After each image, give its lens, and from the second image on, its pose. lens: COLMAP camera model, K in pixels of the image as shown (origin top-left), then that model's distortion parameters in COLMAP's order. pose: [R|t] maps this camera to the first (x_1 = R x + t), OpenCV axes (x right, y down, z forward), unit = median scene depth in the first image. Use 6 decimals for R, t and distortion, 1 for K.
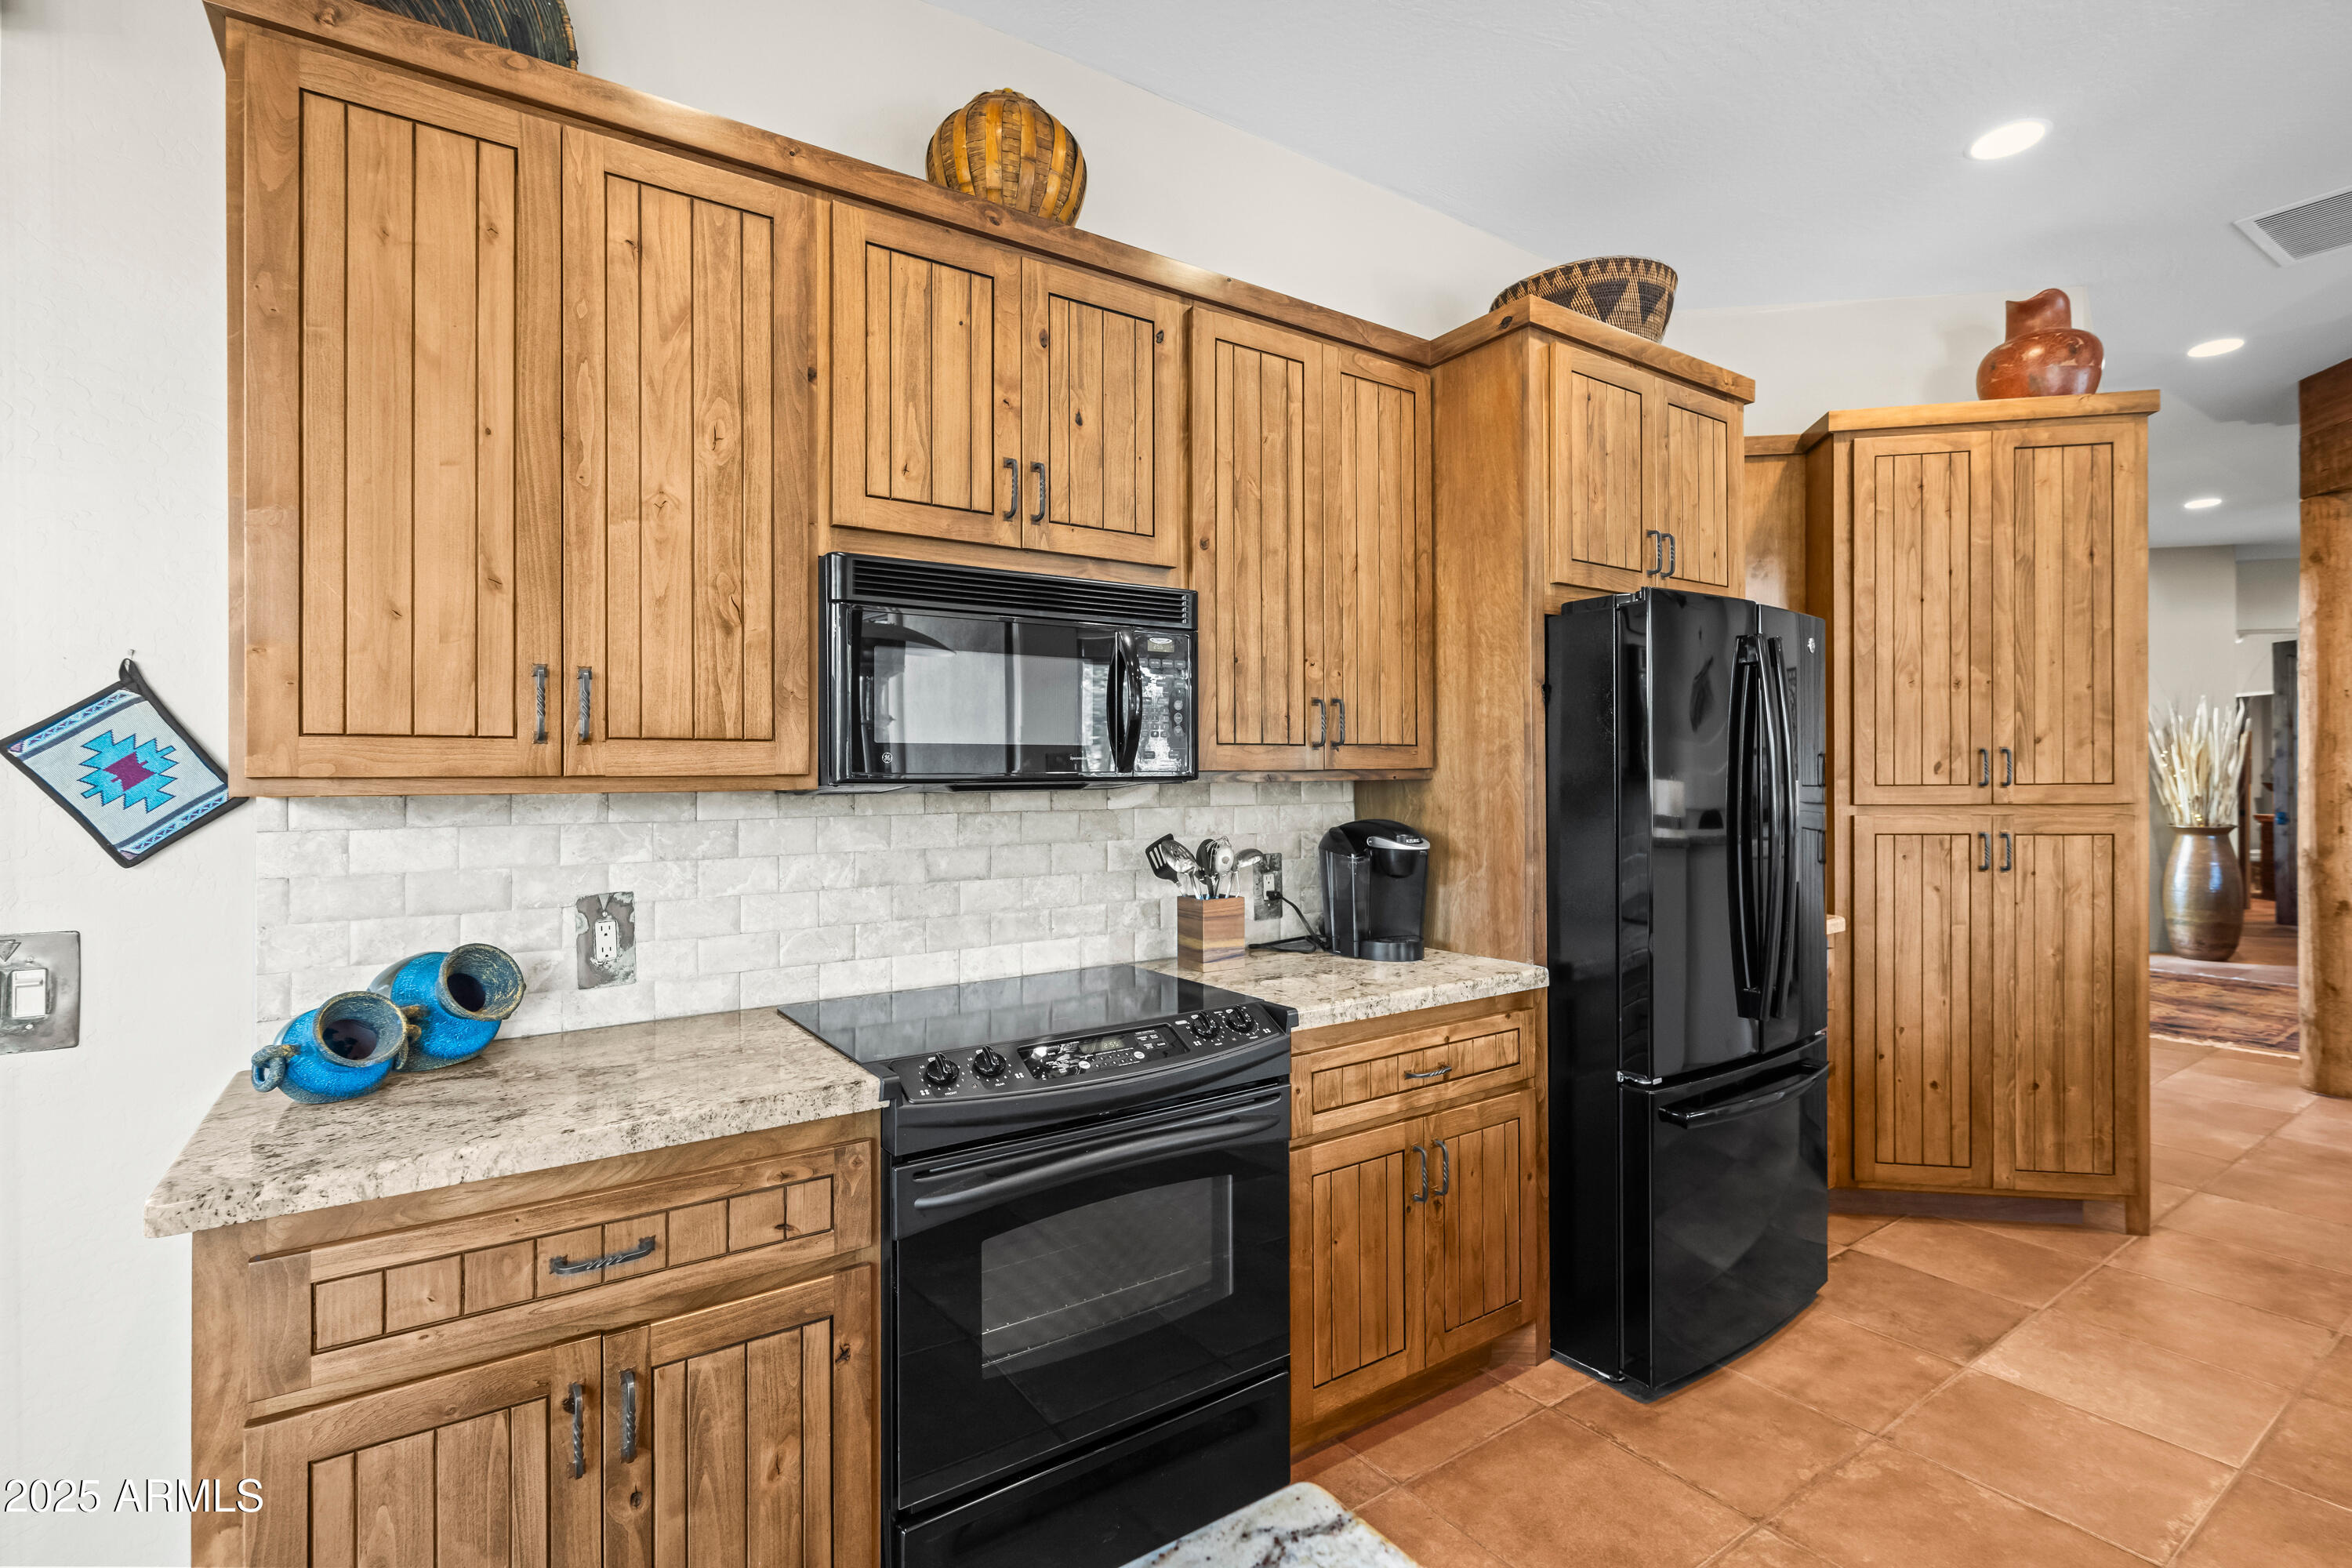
lens RADIAL K [[1070.2, 0, 1174.0], [0, 1070.2, 774.1], [0, 0, 1]] dist [0.001081, 0.000149]
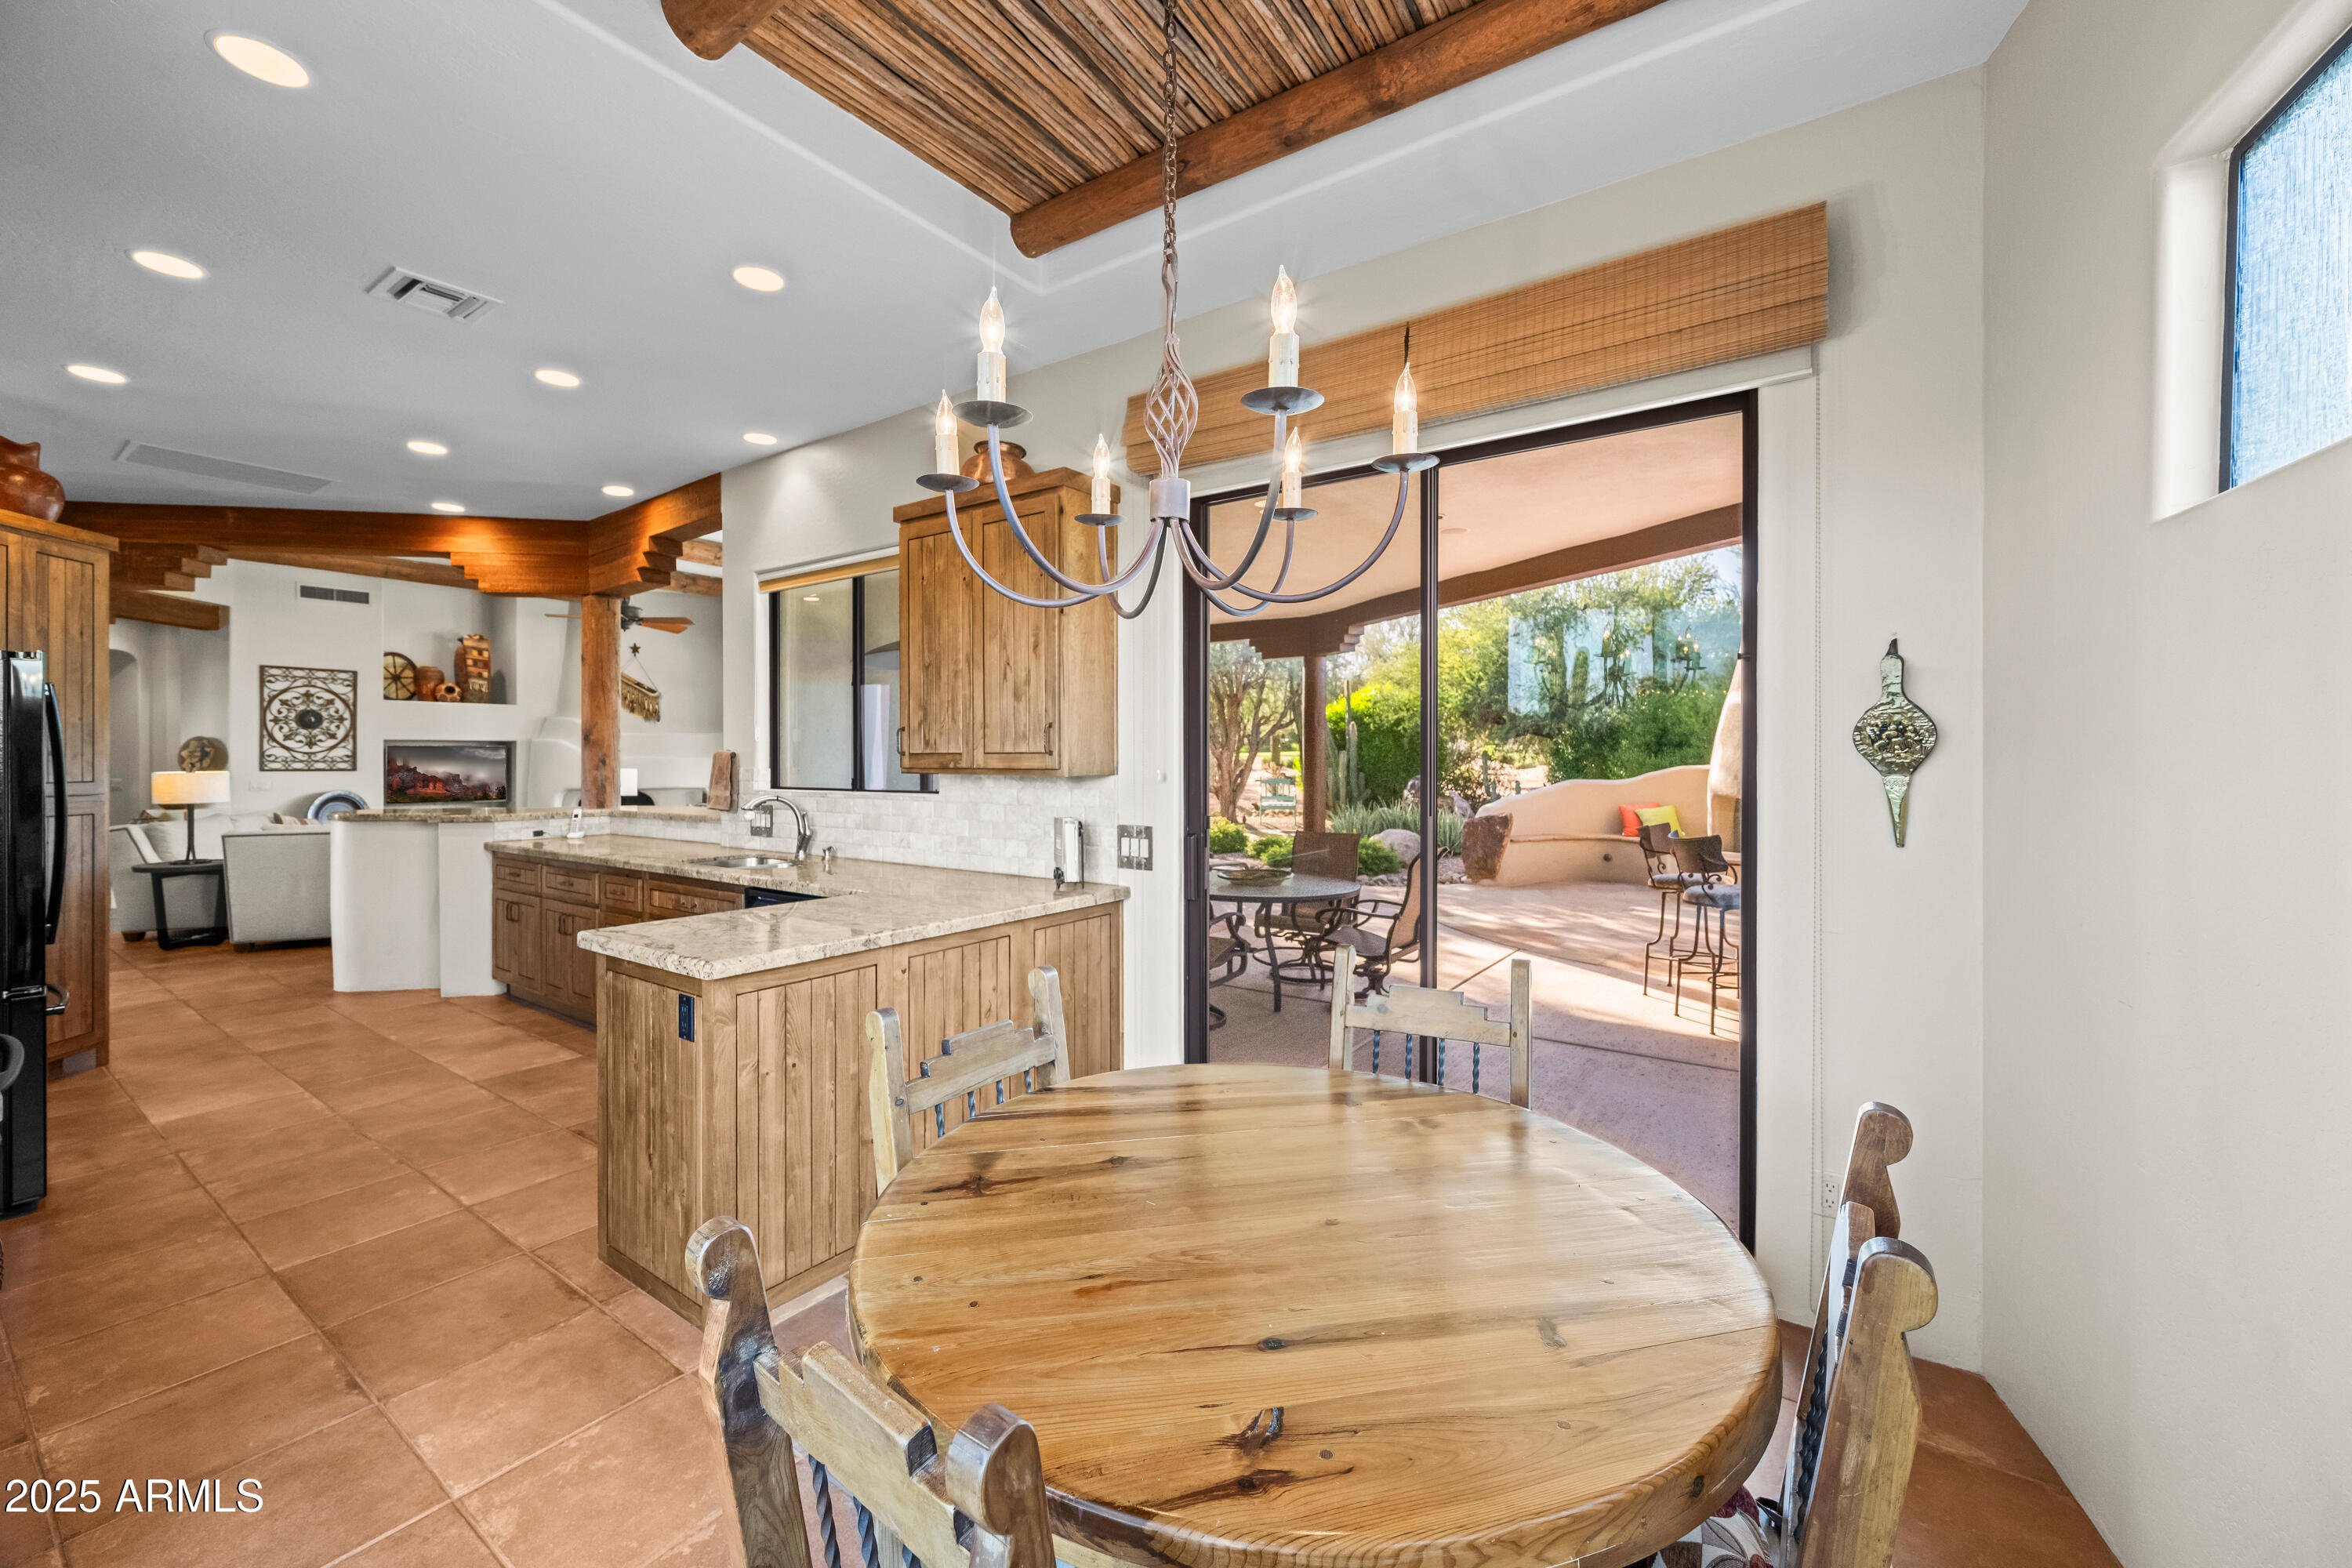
lens RADIAL K [[917.6, 0, 1192.0], [0, 917.6, 784.0], [0, 0, 1]] dist [-0.001741, 0.000954]
pose [[-0.363489, -0.014541, 0.931485, -0.956381], [-0.001509, 0.999886, 0.015020, -0.009846], [-0.931597, 0.004054, -0.363470, -0.010145]]
